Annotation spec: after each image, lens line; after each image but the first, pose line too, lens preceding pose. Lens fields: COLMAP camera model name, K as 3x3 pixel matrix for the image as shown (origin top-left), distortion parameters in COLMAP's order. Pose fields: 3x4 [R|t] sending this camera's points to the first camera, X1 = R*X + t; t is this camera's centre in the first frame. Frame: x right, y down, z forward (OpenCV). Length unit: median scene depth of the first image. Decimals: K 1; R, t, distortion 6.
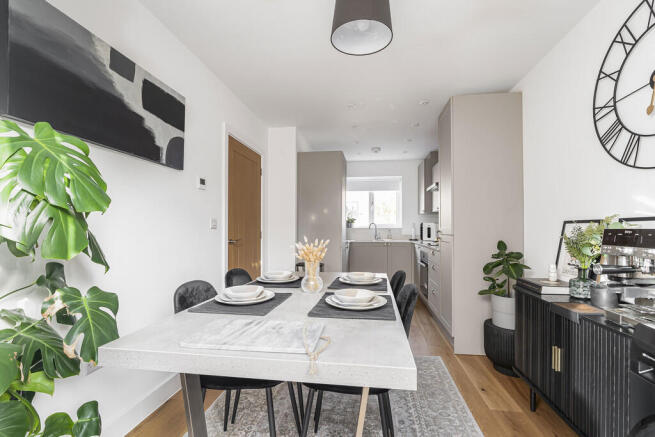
lens RADIAL K [[292.1, 0, 327.5], [0, 292.1, 218.5], [0, 0, 1]] dist [-0.000144, -0.000047]
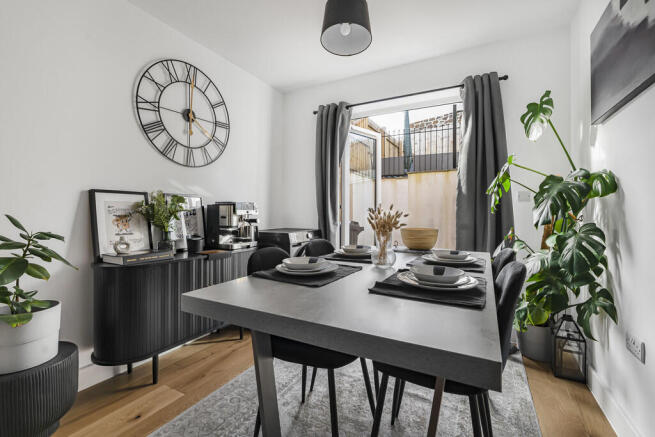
lens RADIAL K [[292.1, 0, 327.5], [0, 292.1, 218.5], [0, 0, 1]] dist [-0.000144, -0.000047]
pose [[-0.940883, -0.003459, 0.338715, -0.191857], [-0.009617, 0.999818, -0.016505, 0.124991], [-0.338596, -0.018787, -0.940744, 1.904622]]
